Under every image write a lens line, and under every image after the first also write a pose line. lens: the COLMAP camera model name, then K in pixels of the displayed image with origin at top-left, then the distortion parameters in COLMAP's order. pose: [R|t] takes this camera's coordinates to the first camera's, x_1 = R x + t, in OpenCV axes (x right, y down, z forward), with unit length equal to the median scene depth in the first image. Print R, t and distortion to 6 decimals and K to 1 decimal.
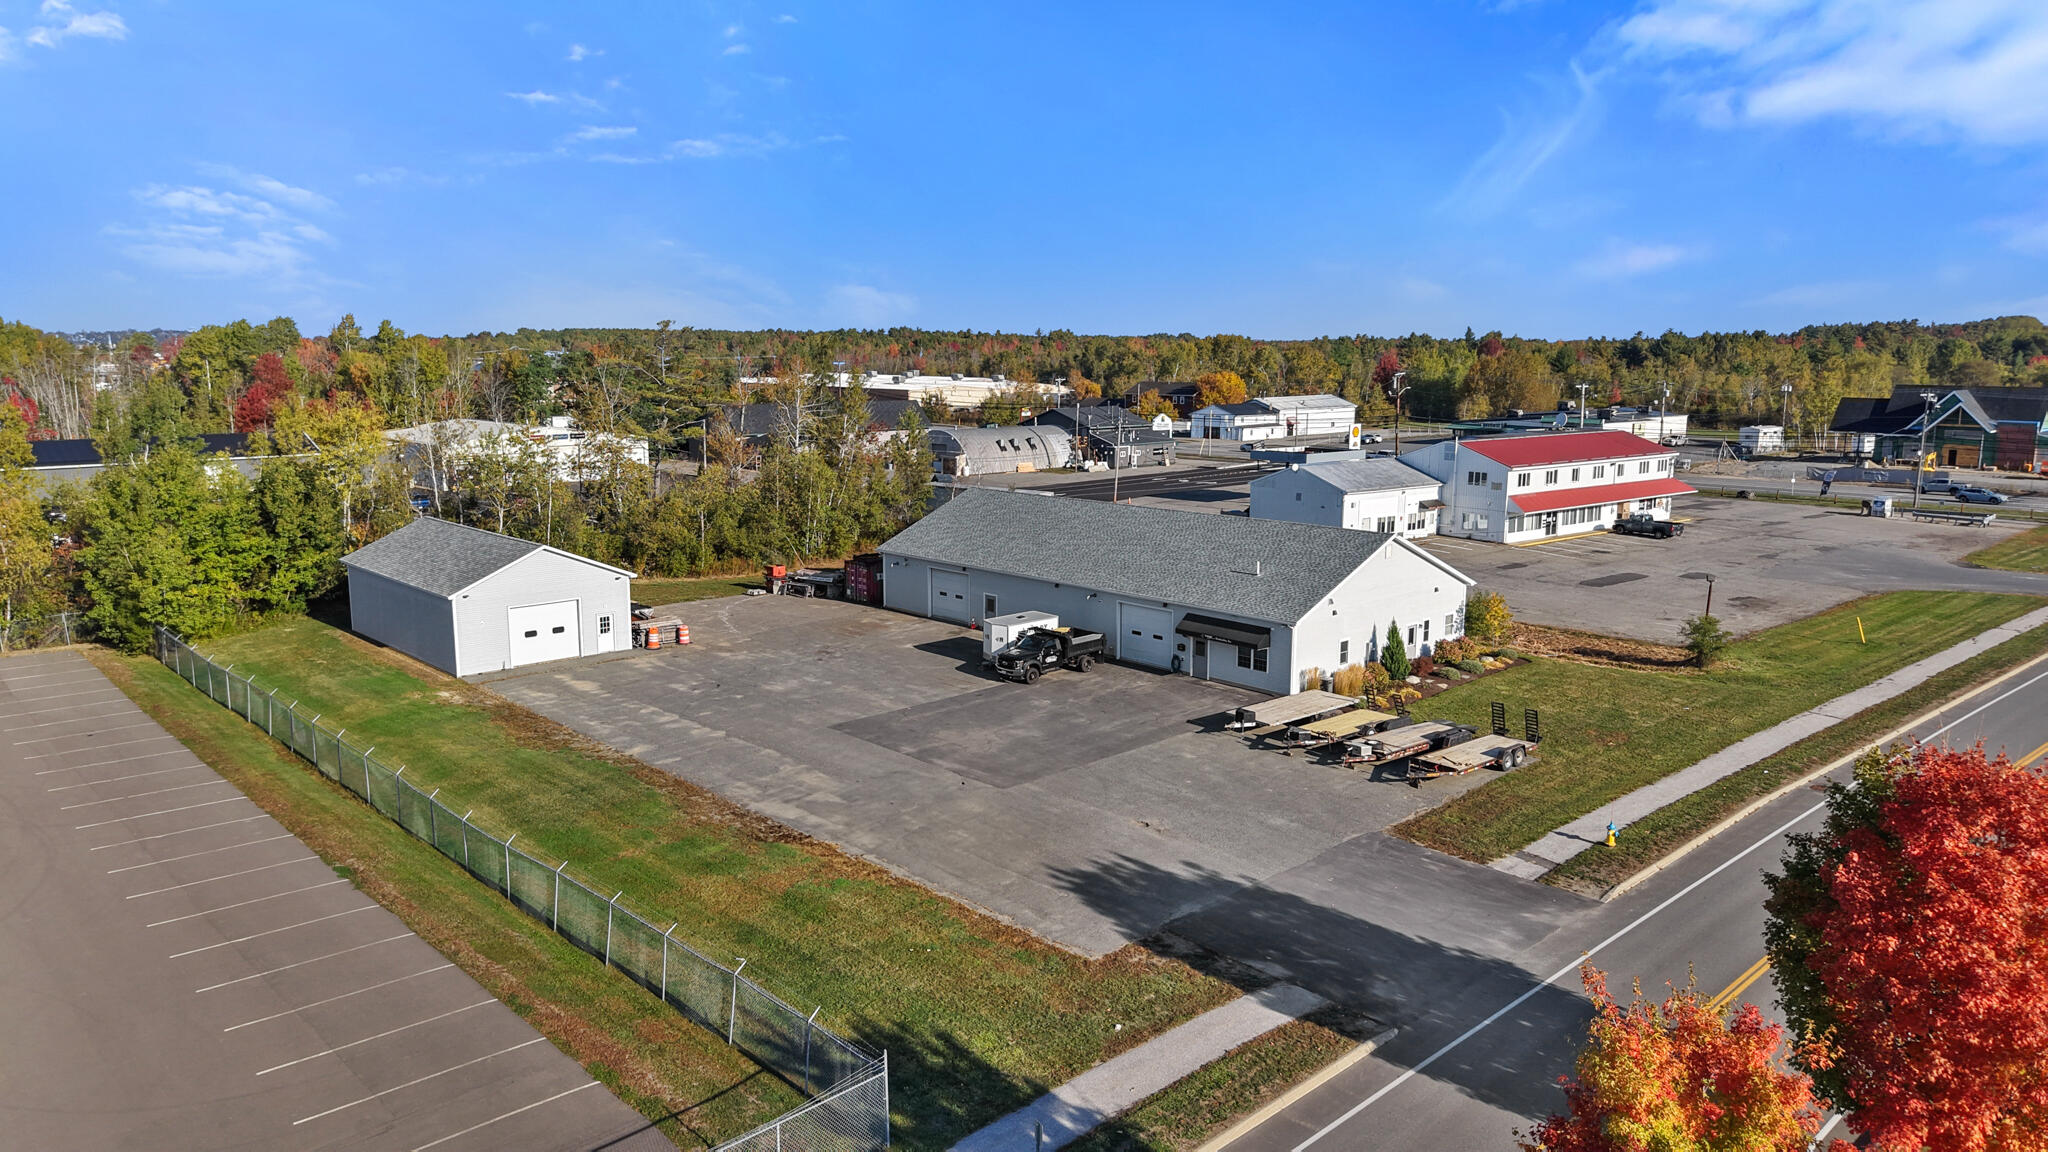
lens RADIAL K [[1377.3, 0, 1018.6], [0, 1377.3, 567.4], [0, 0, 1]] dist [0.017058, -0.034468]
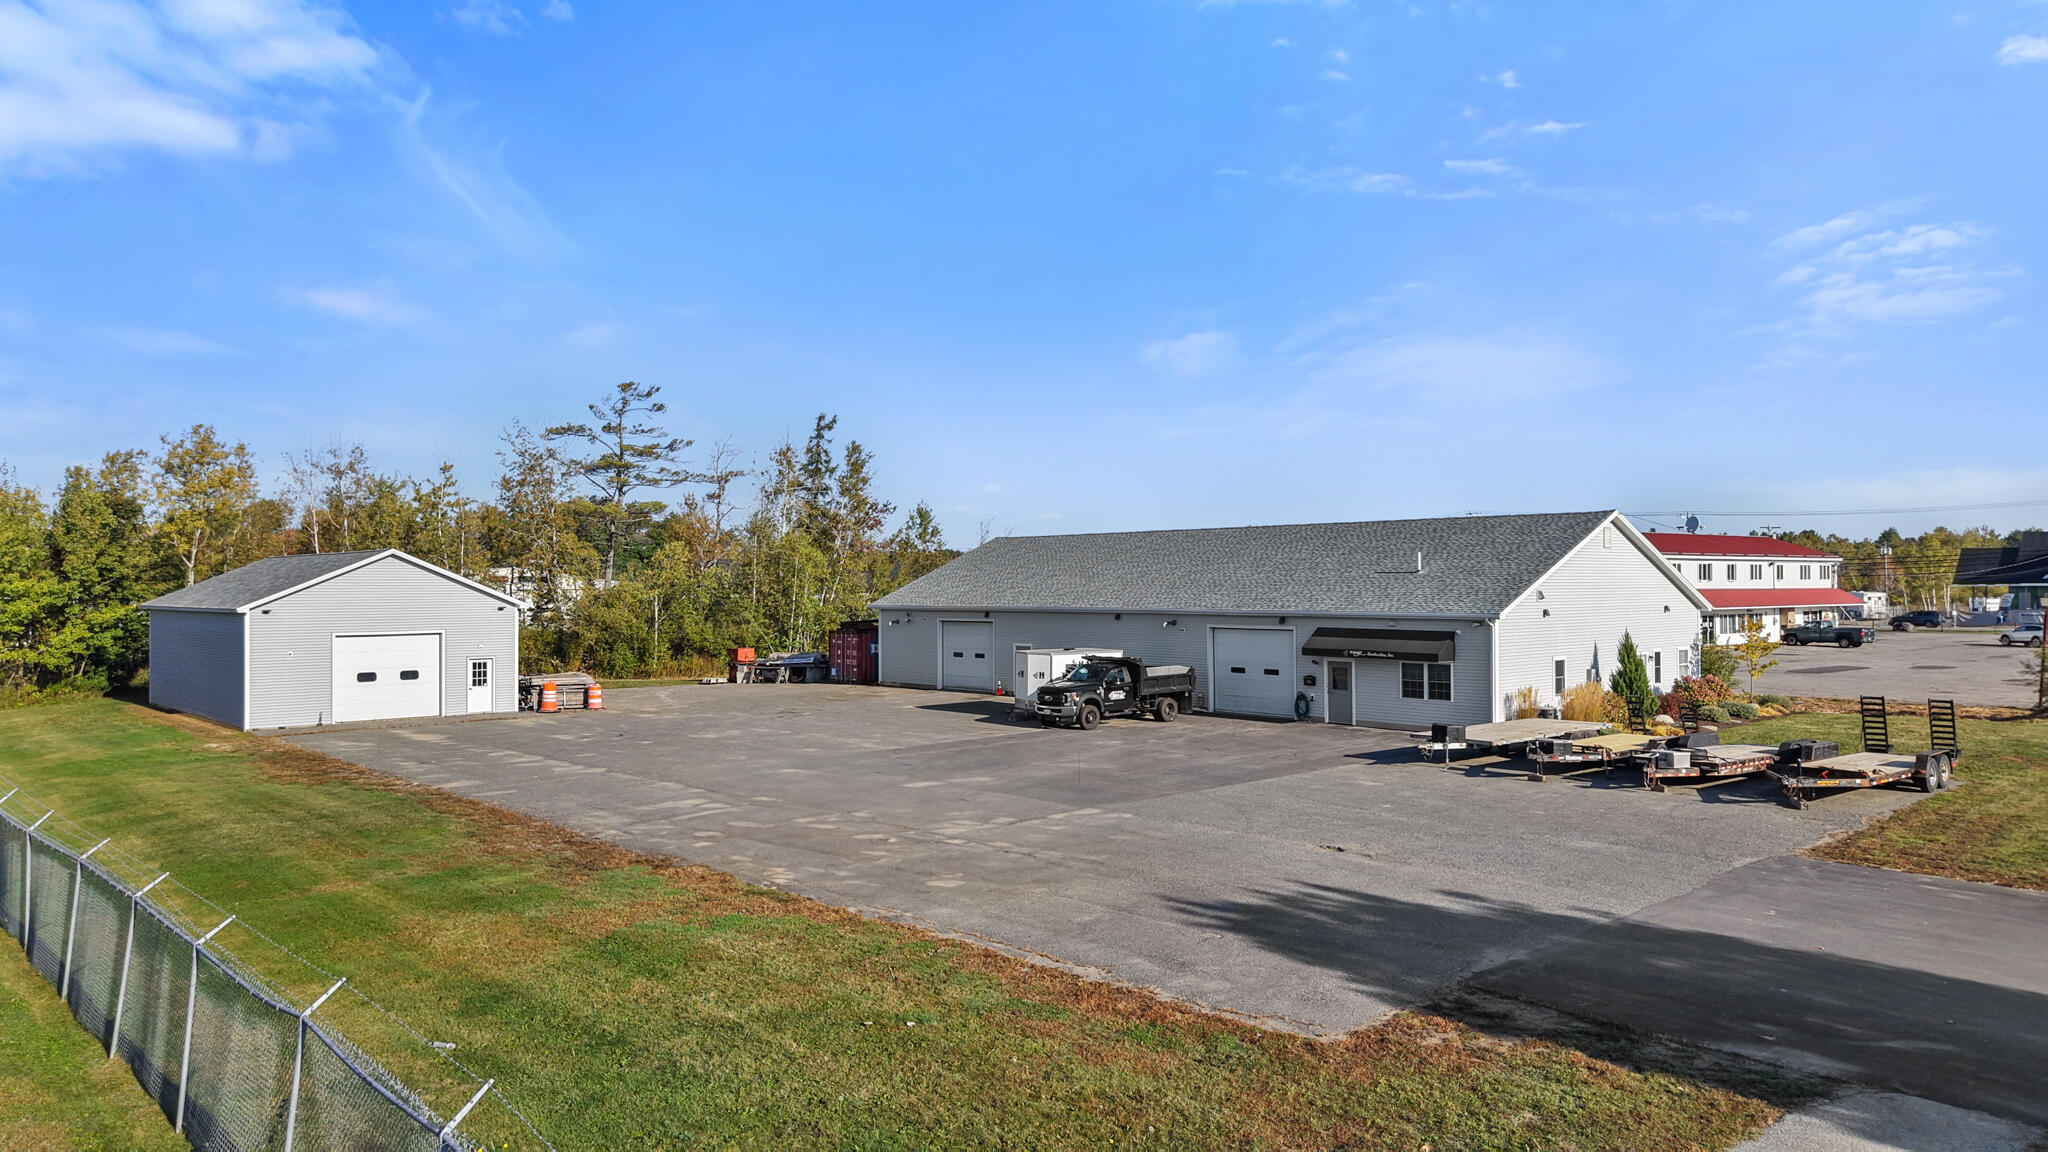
lens RADIAL K [[1377.3, 0, 1021.8], [0, 1377.3, 570.6], [0, 0, 1]] dist [0.017058, -0.034468]
pose [[0.999933, -0.004649, -0.010617, -0.015728], [0.002778, 0.985456, -0.169910, 0.122095], [0.011253, 0.169869, 0.985402, 0.328298]]
